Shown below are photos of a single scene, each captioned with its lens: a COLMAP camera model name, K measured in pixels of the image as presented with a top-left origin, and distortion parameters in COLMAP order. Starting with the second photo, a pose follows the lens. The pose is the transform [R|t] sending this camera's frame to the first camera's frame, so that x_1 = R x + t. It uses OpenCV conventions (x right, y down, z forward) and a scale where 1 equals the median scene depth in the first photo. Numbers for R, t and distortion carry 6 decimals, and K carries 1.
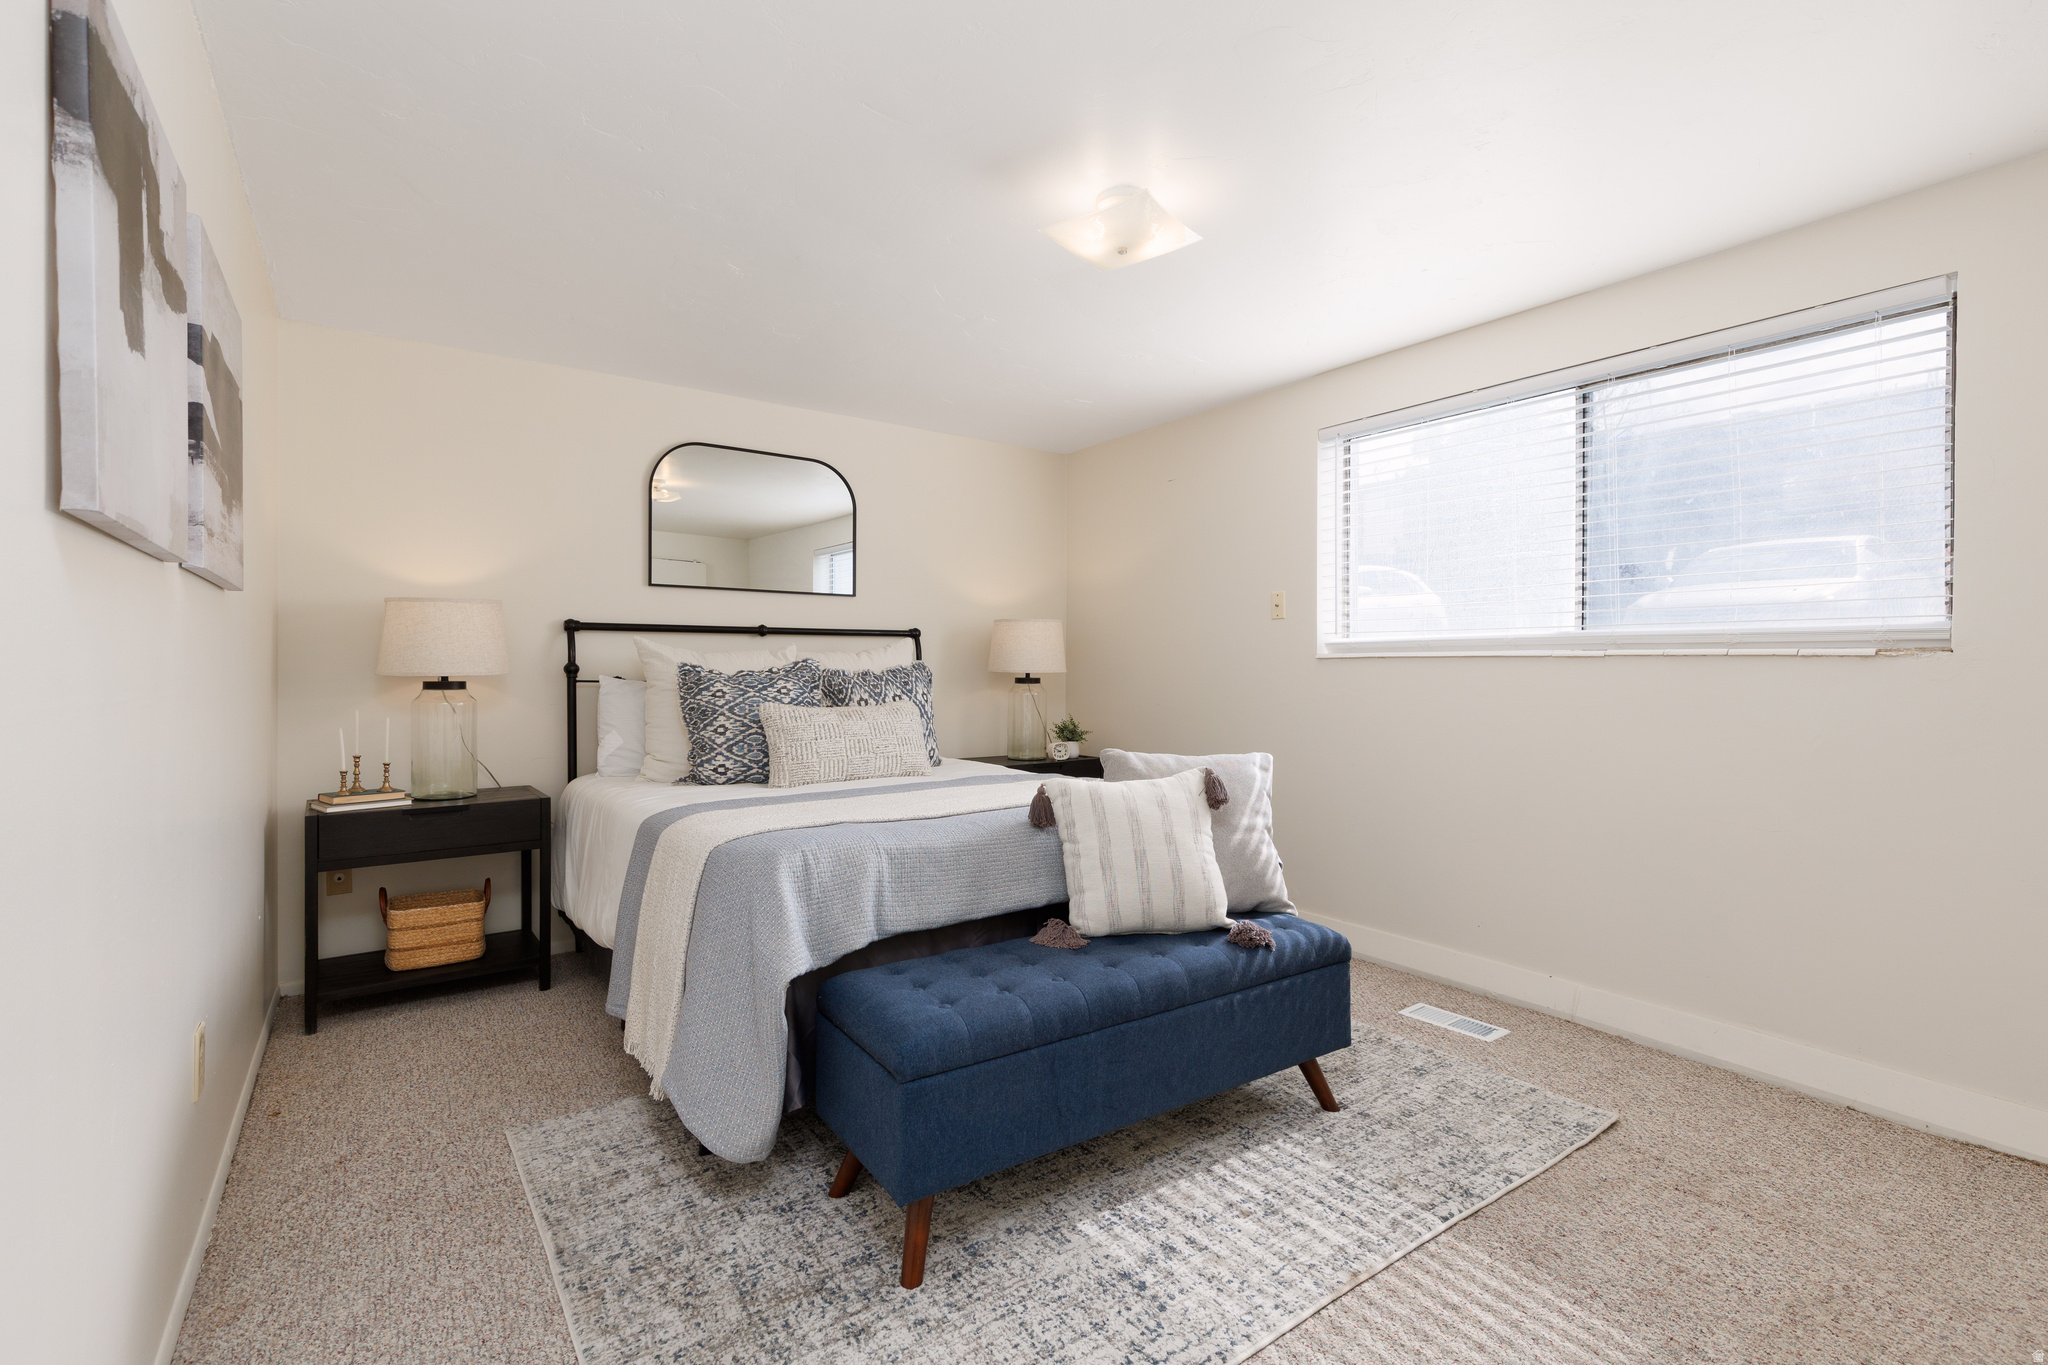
lens RADIAL K [[925.3, 0, 1030.9], [0, 925.3, 676.6], [0, 0, 1]] dist [0.014362, -0.003092]
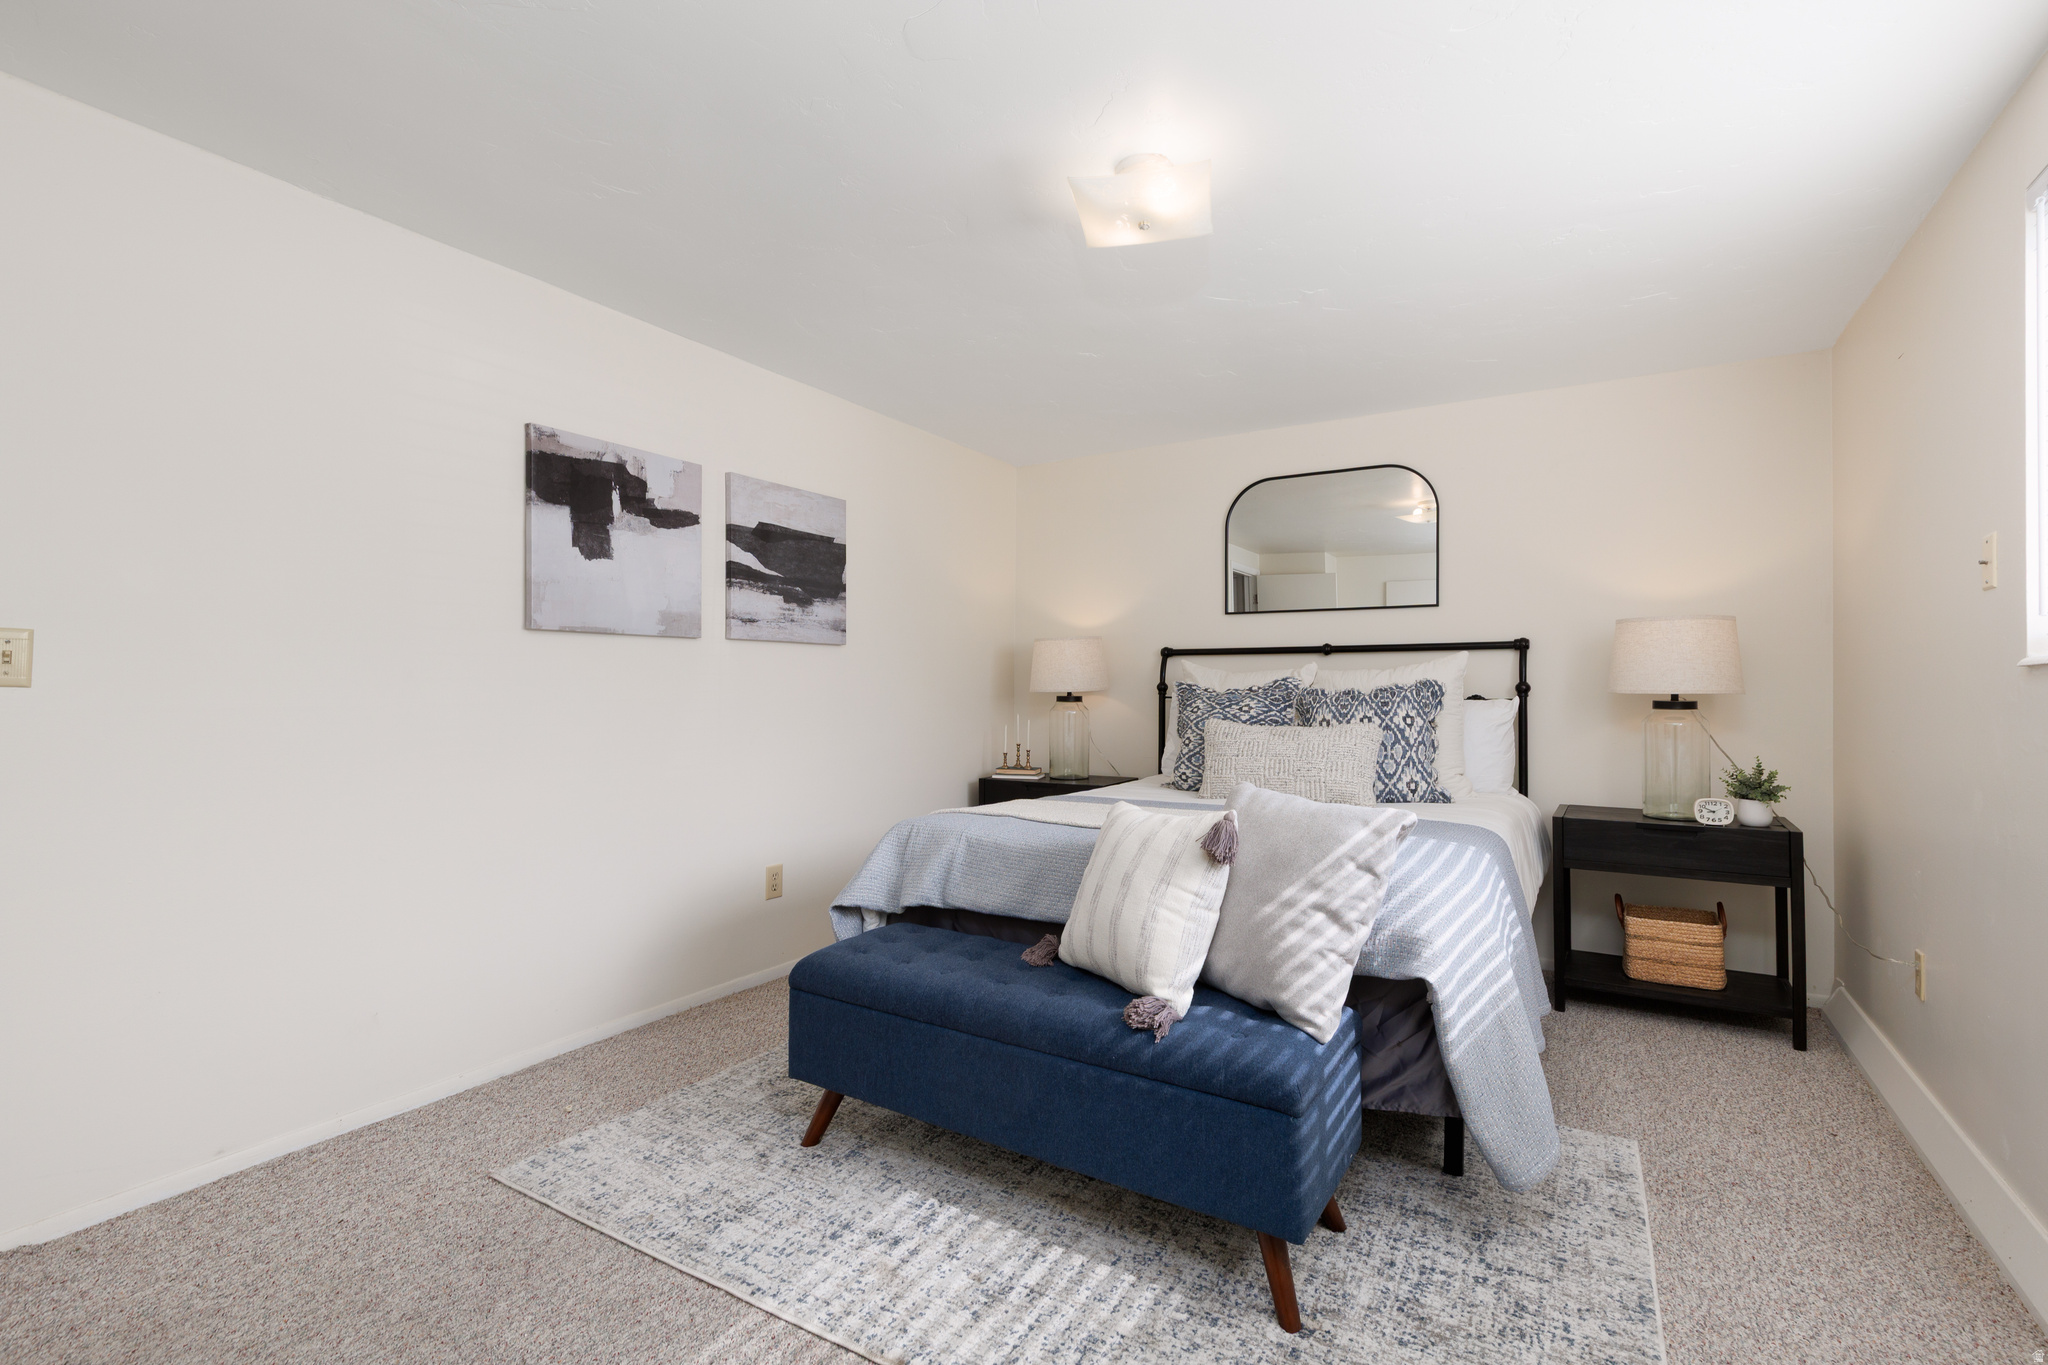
lens RADIAL K [[925.3, 0, 1032.1], [0, 925.3, 682.6], [0, 0, 1]] dist [0.014362, -0.003092]
pose [[0.394297, -0.002992, -0.918978, 0.635783], [-0.010104, 0.999920, -0.007591, -0.003744], [0.918927, 0.012278, 0.394235, 0.391668]]
